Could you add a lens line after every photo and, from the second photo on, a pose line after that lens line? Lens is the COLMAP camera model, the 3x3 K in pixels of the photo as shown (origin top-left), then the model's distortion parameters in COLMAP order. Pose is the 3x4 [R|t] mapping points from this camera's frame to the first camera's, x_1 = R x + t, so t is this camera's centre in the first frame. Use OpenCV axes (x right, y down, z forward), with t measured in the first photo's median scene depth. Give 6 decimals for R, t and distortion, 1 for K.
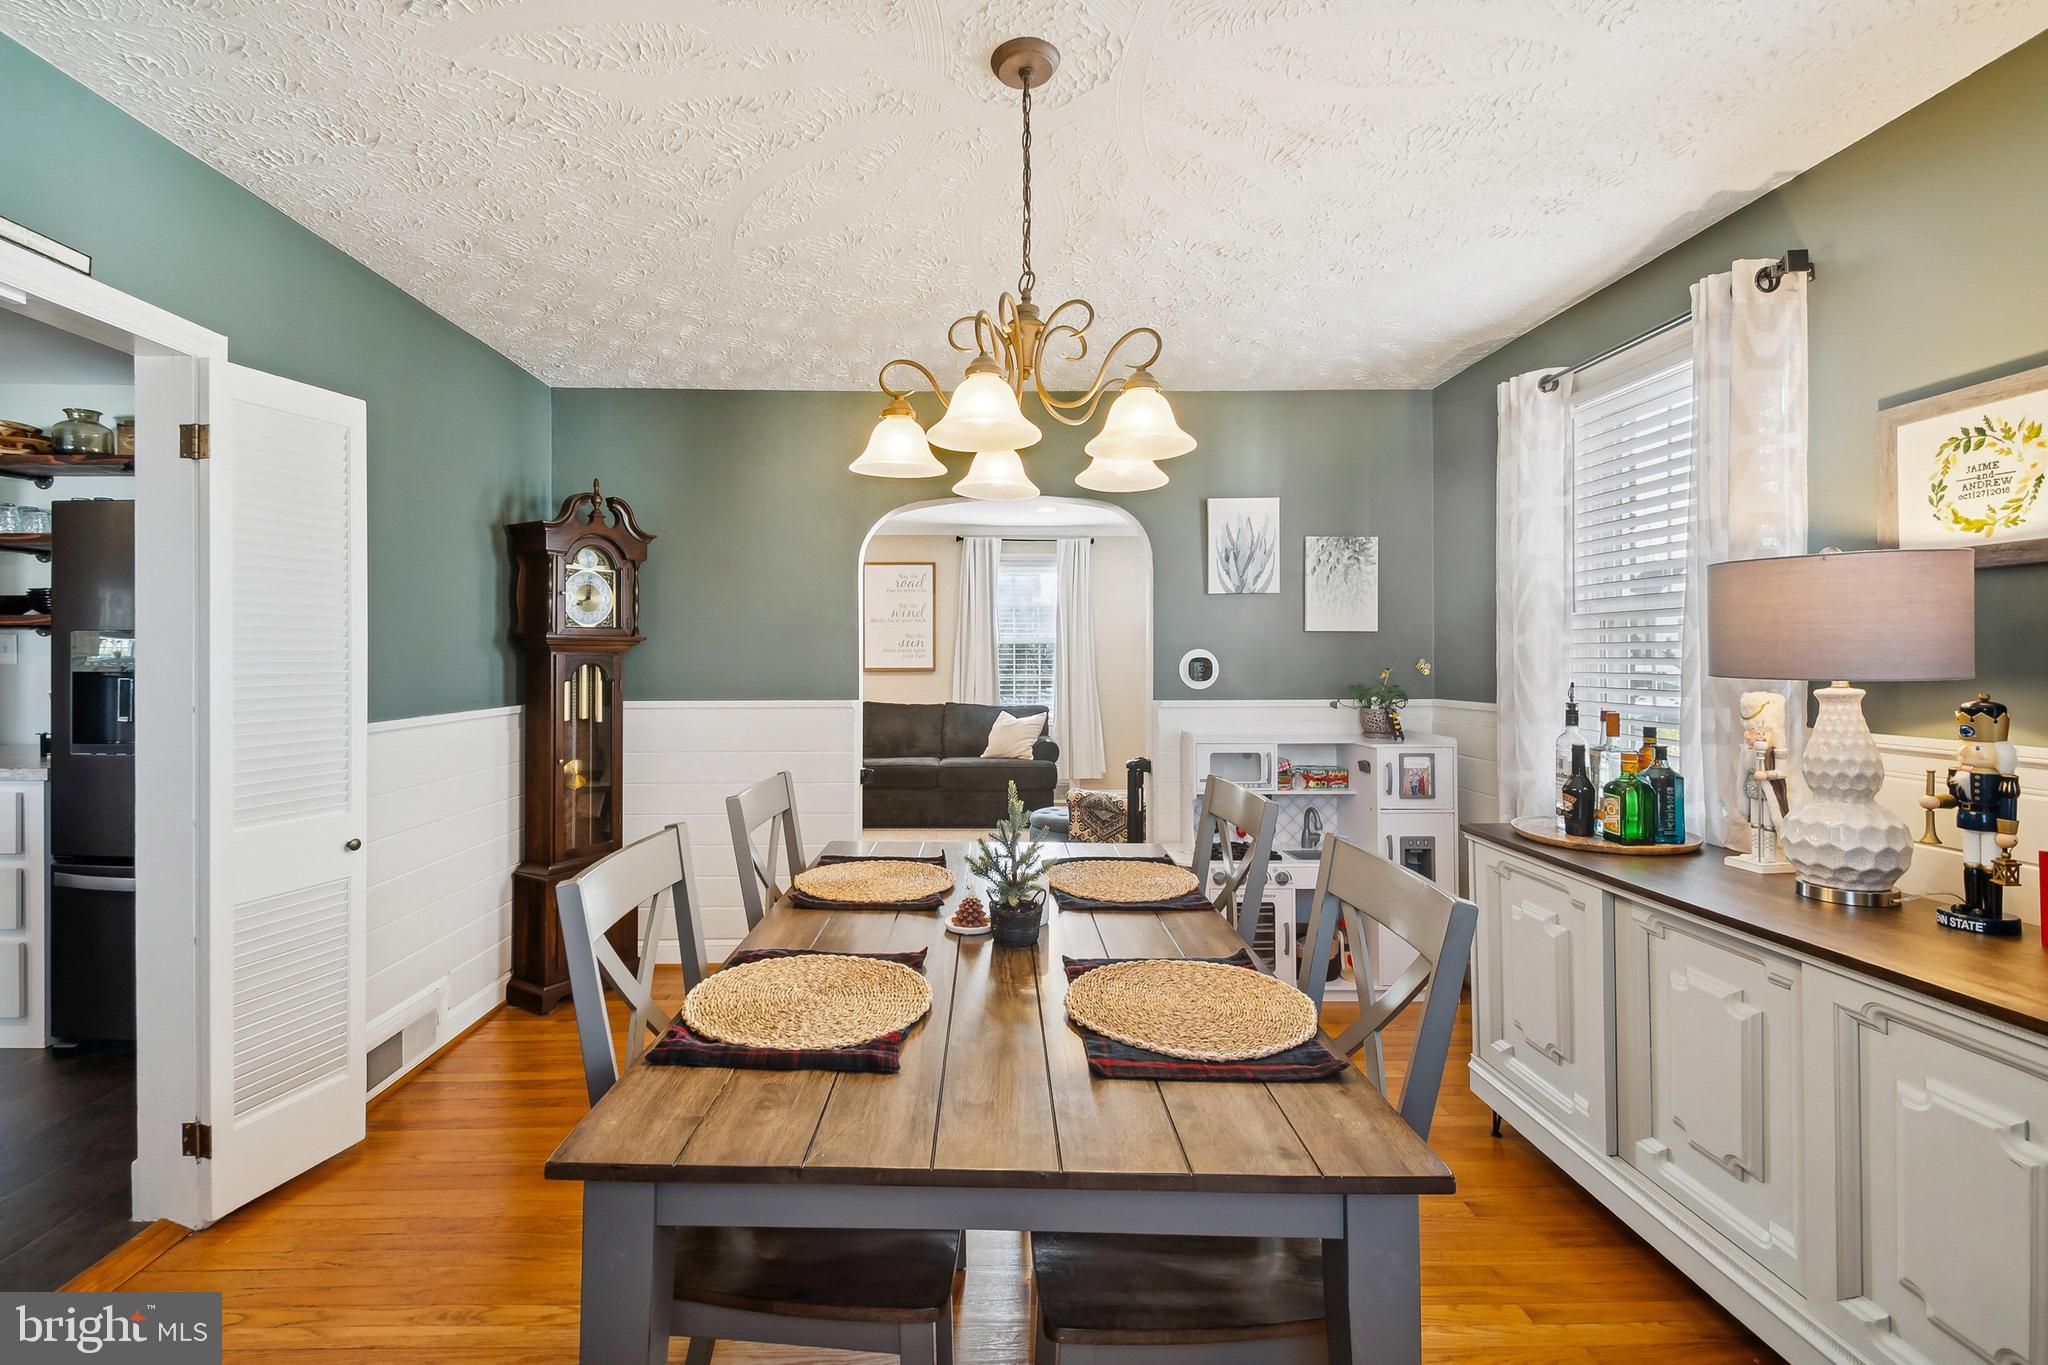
lens RADIAL K [[899.3, 0, 967.6], [0, 899.3, 683.2], [0, 0, 1]] dist [-0.000252, -0.007483]
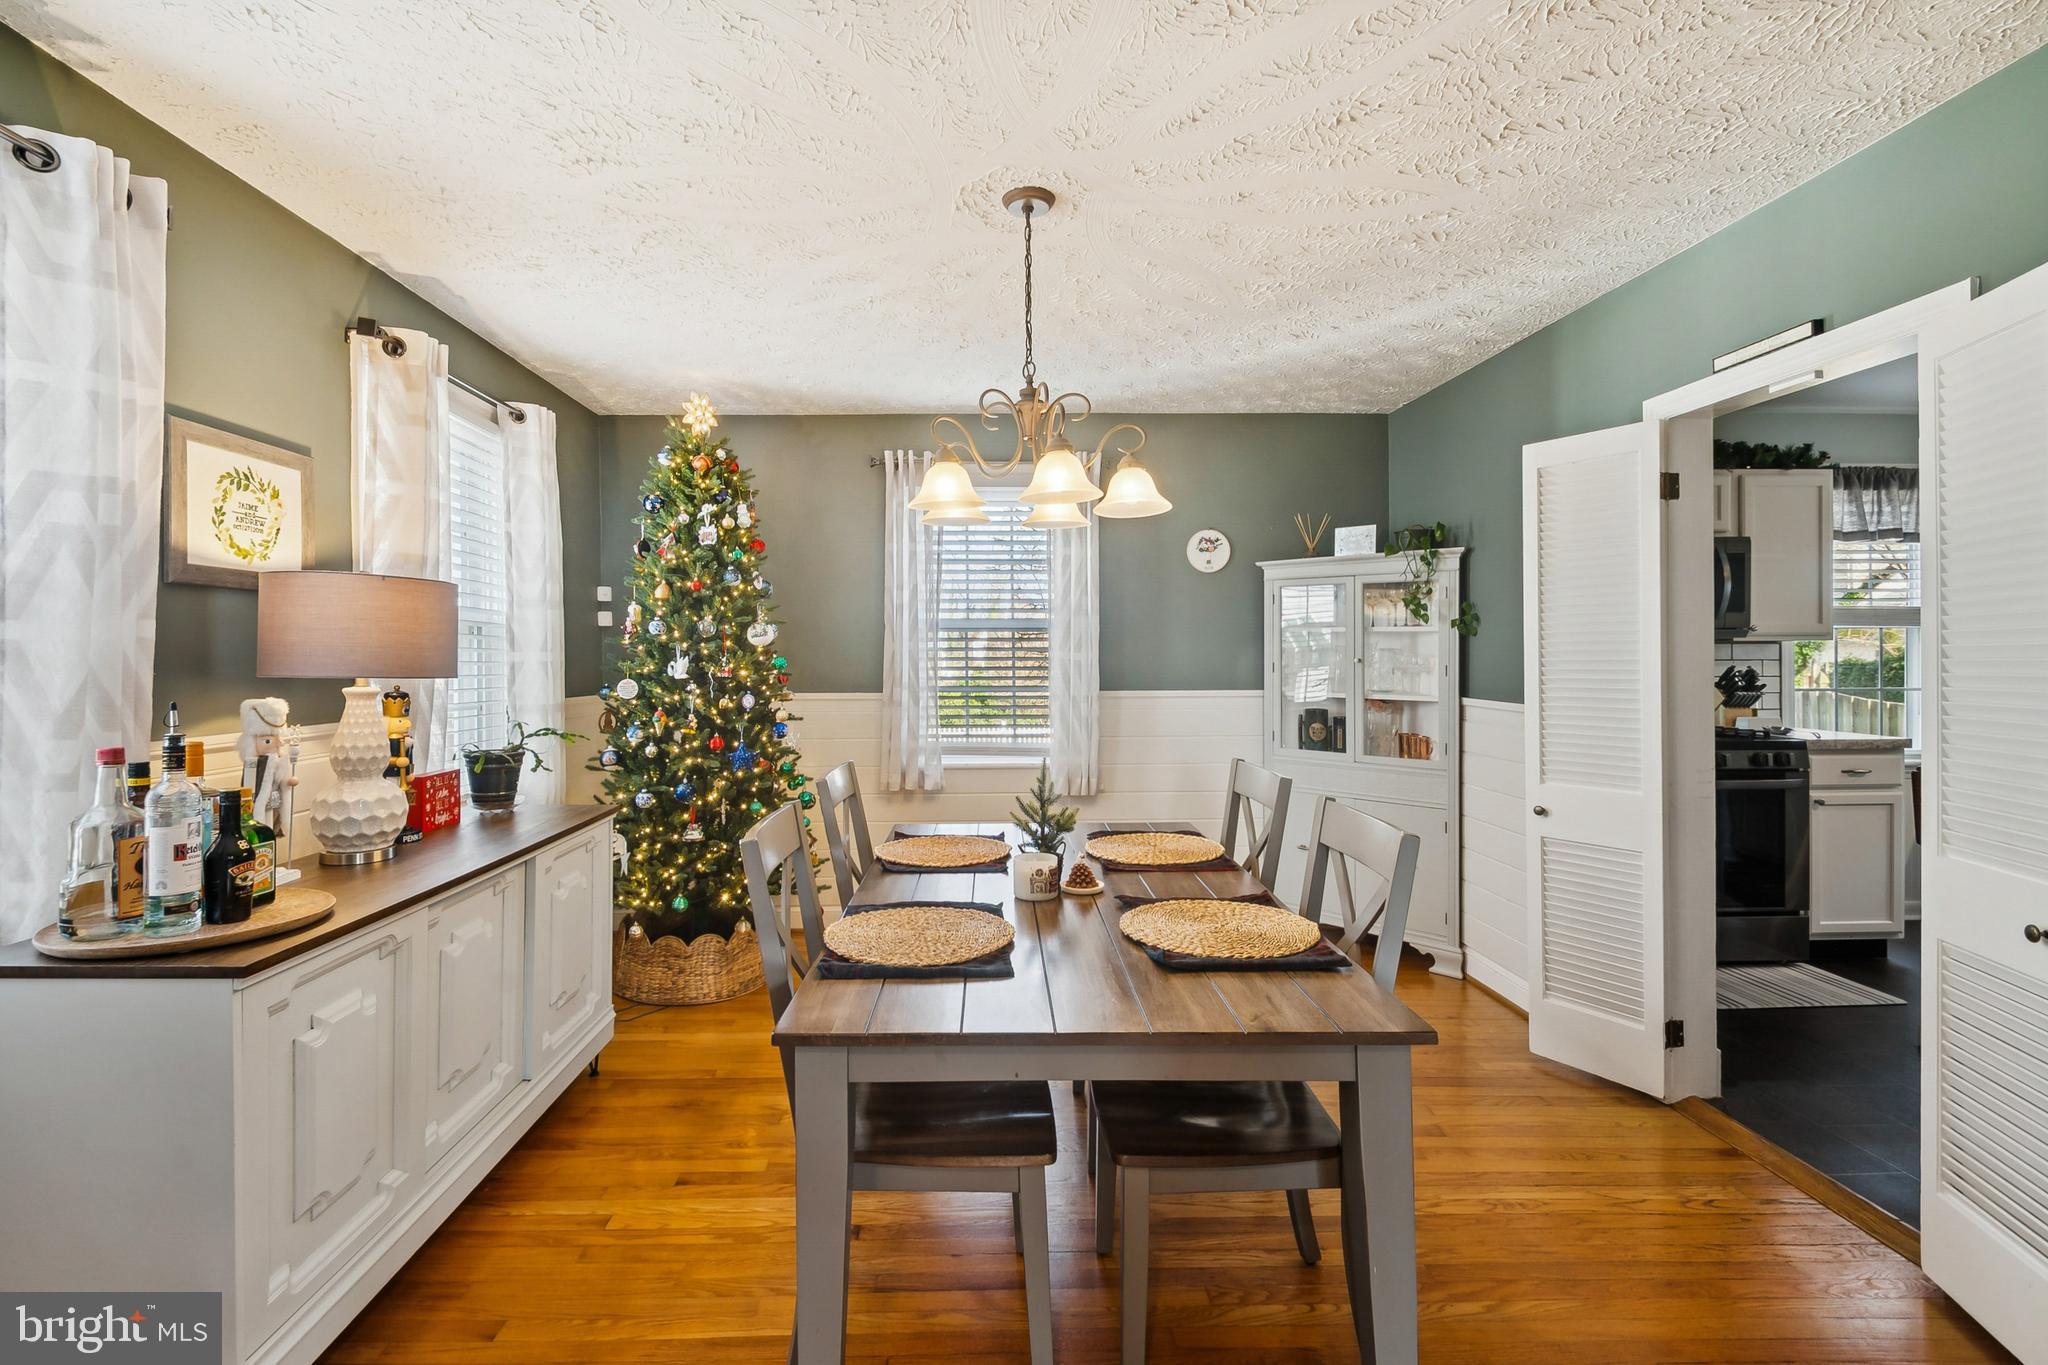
lens RADIAL K [[954.5, 0, 995.8], [0, 954.5, 668.7], [0, 0, 1]] dist [0.012171, 0.000074]
pose [[-0.998812, 0.004747, -0.048497, 0.165404], [0.002907, 0.999276, 0.037932, -0.064890], [0.048642, 0.037746, -0.998103, 2.368451]]
